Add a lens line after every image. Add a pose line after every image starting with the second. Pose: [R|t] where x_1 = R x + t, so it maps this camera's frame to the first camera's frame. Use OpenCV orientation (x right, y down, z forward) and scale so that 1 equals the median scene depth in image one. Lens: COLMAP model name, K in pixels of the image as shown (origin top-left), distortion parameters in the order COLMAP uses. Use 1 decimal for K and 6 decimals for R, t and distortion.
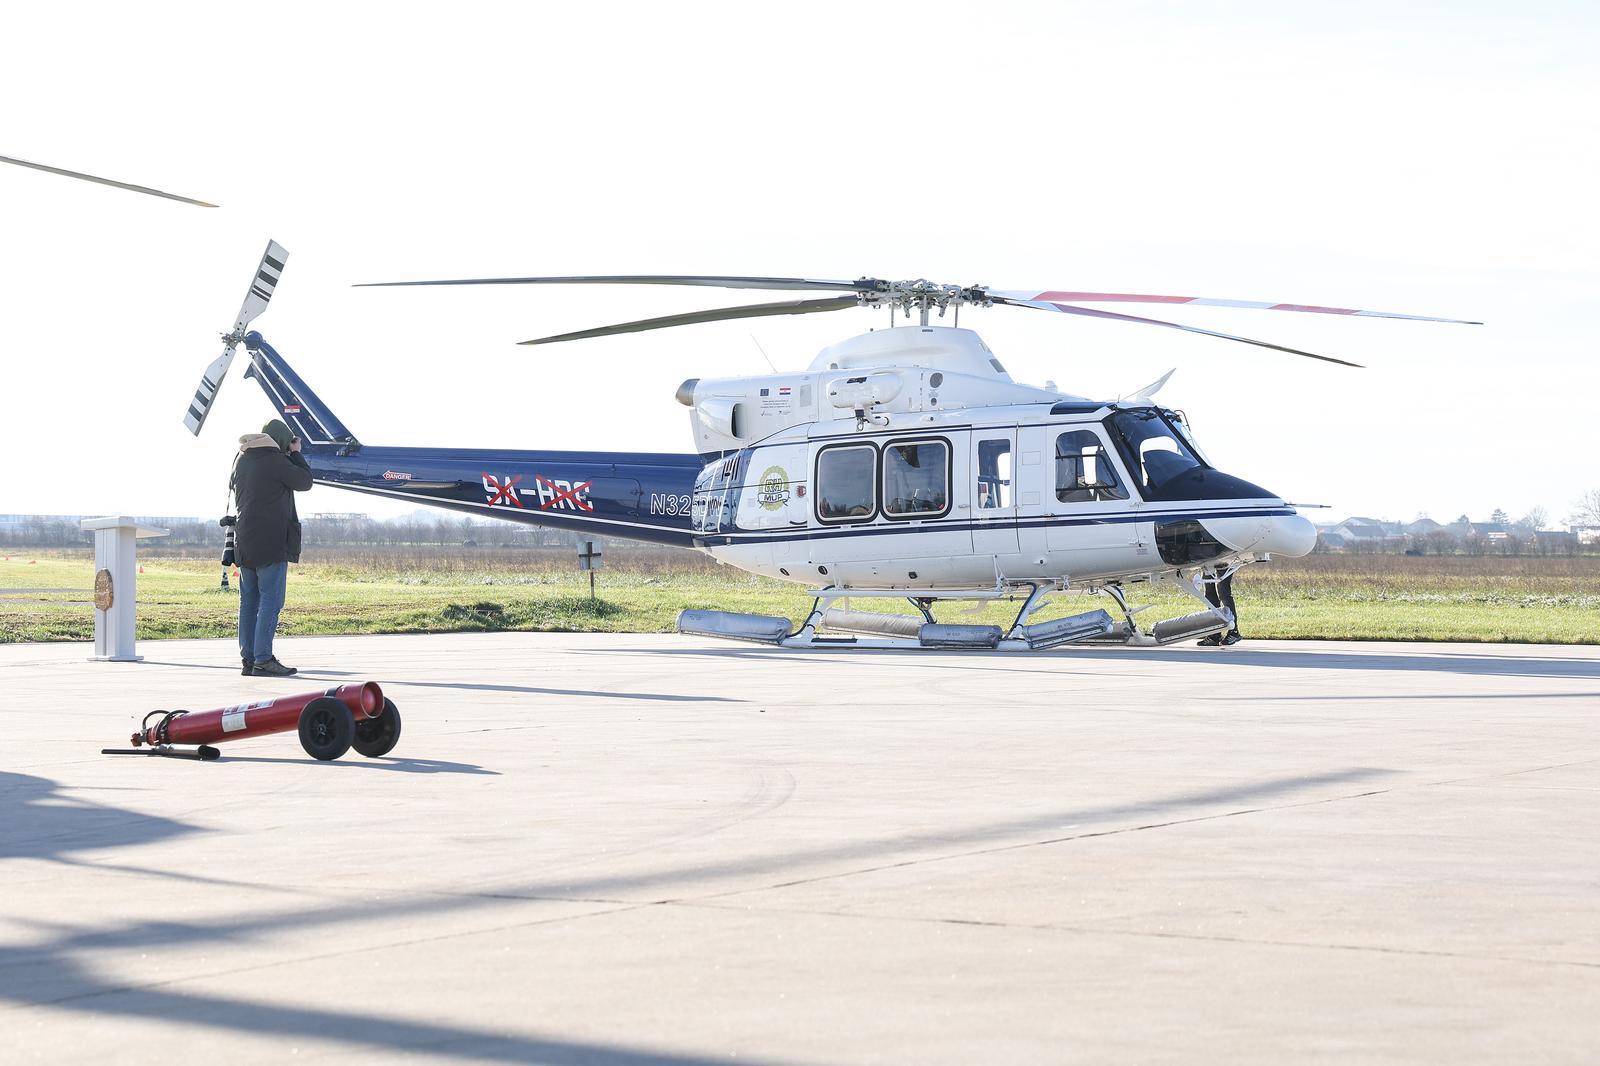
lens RADIAL K [[2878.8, 0, 800.0], [0, 2878.8, 533.0], [0, 0, 1]] dist [0.264582, -0.013725]
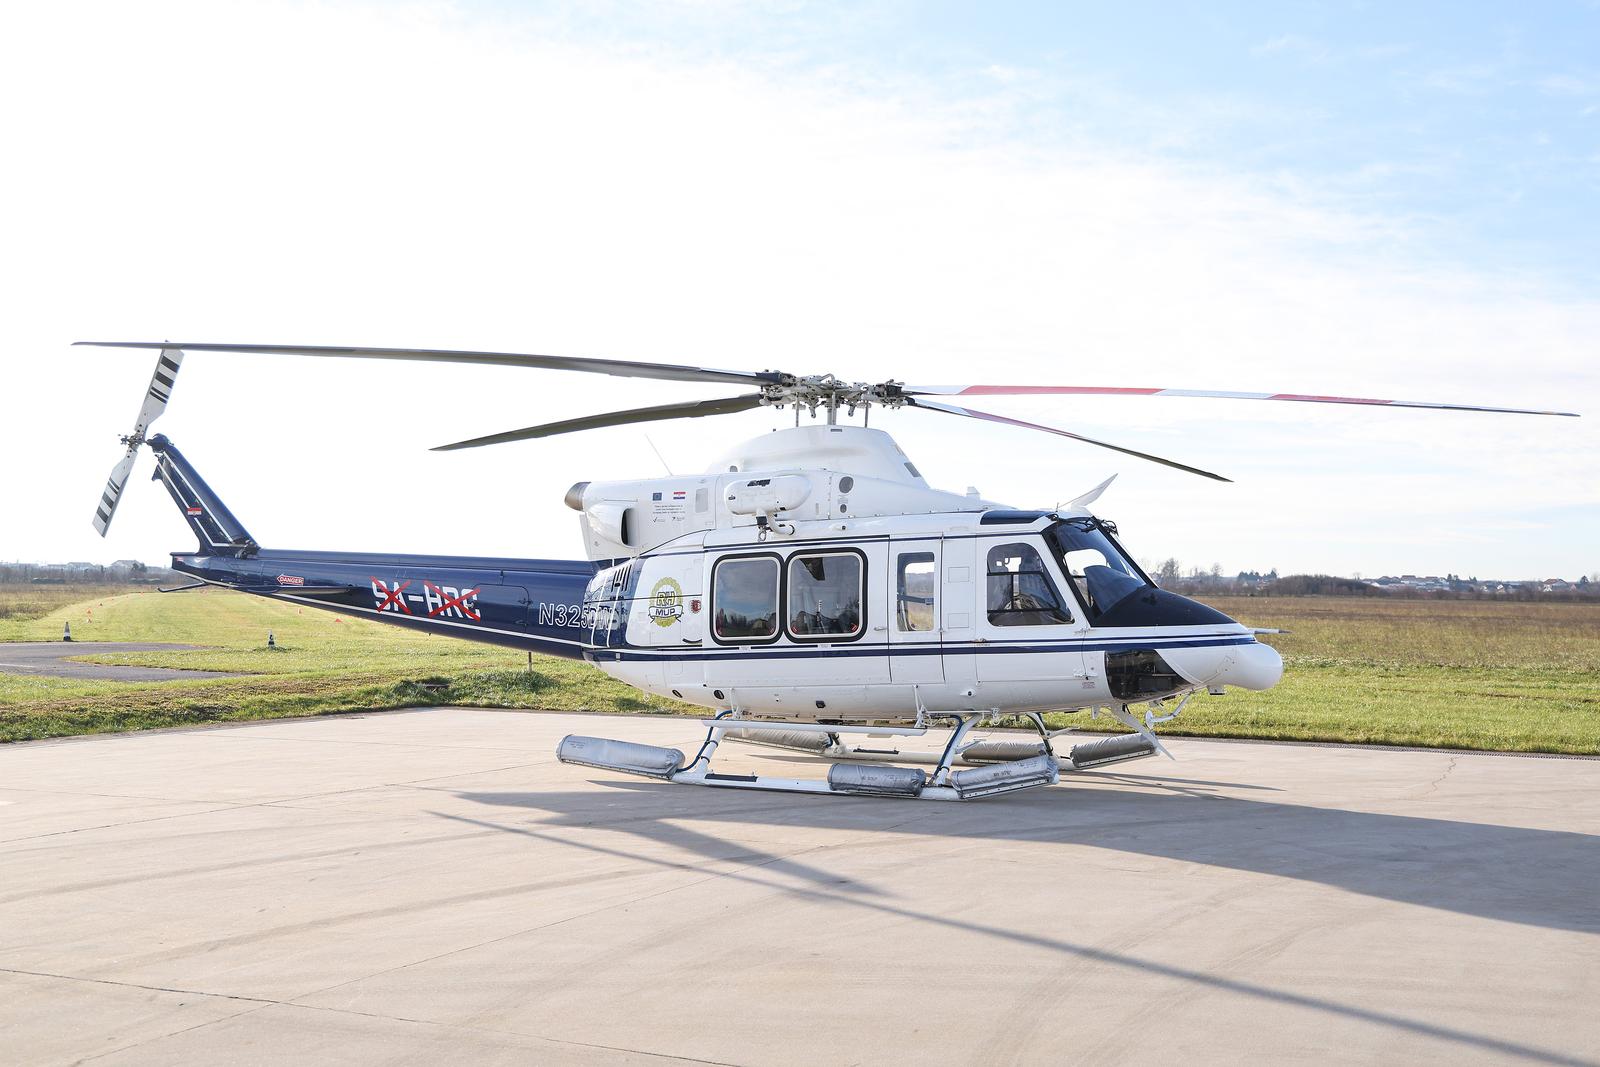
lens RADIAL K [[2249.2, 0, 800.0], [0, 2249.2, 533.5], [0, 0, 1]] dist [-0.213693, -0.008271]
pose [[0.999157, 0.008858, 0.040076, 0.004366], [-0.007482, 0.999381, -0.034375, -0.012525], [-0.040356, 0.034046, 0.998605, 0.278461]]
